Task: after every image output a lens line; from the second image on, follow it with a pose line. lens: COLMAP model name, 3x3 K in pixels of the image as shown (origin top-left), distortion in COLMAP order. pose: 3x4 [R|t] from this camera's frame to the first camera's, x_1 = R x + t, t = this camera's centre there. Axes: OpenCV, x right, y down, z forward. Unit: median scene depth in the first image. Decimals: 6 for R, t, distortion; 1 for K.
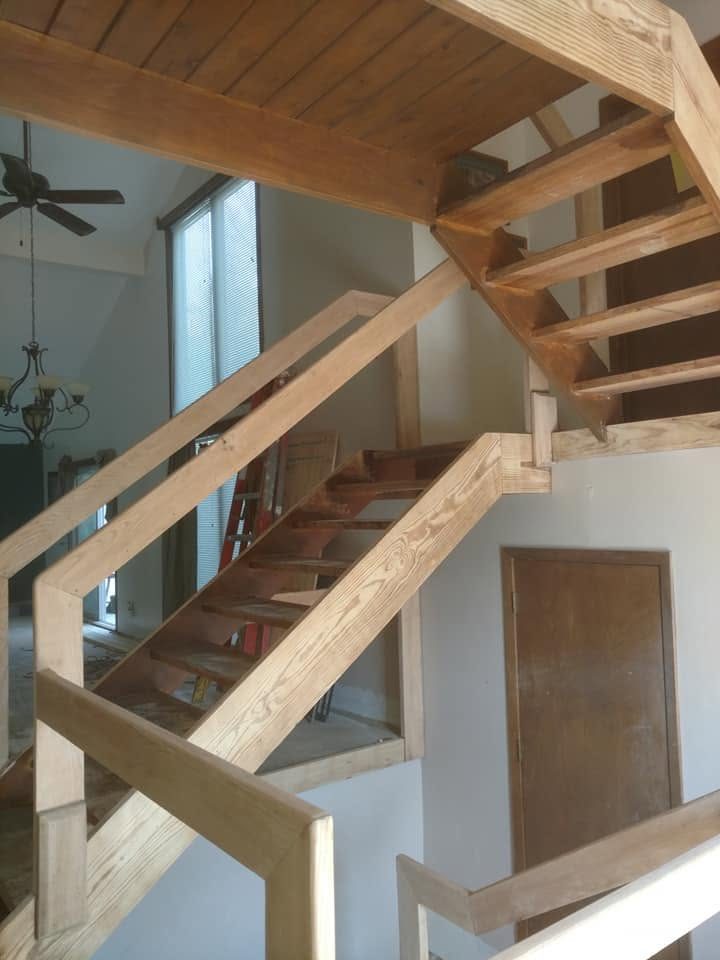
lens RADIAL K [[765.8, 0, 360.0], [0, 765.8, 480.0], [0, 0, 1]] dist [-0.005051, 0.062220]
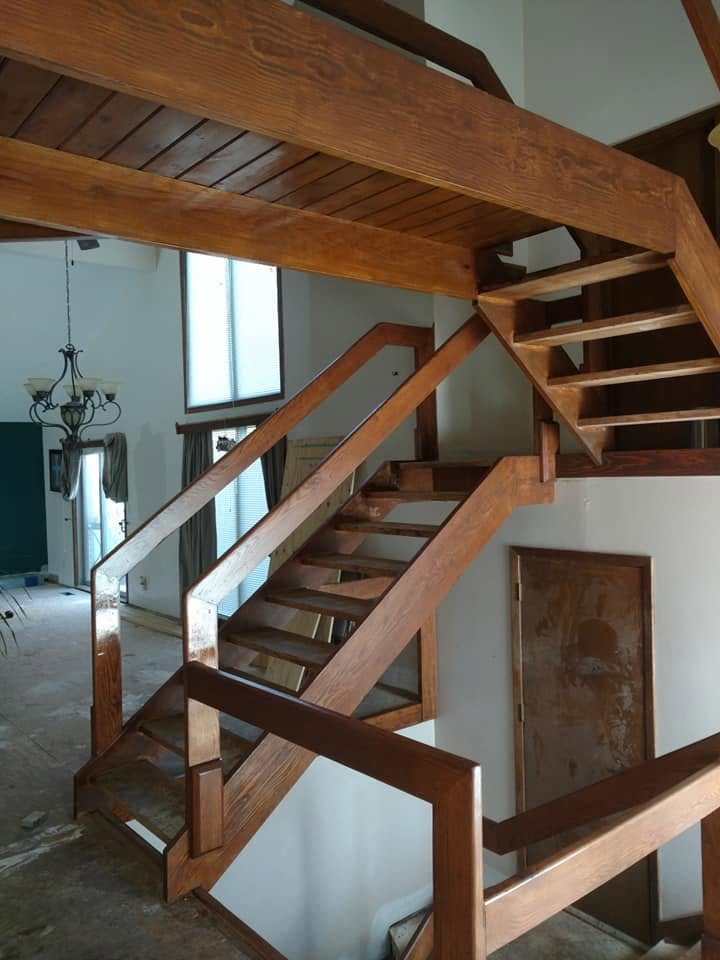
lens RADIAL K [[765.8, 0, 360.0], [0, 765.8, 480.0], [0, 0, 1]] dist [-0.005051, 0.062220]
pose [[0.998504, 0.004517, 0.054494, -0.119376], [-0.007460, 0.998518, 0.053917, -0.081221], [-0.054170, -0.054243, 0.997057, -0.185412]]
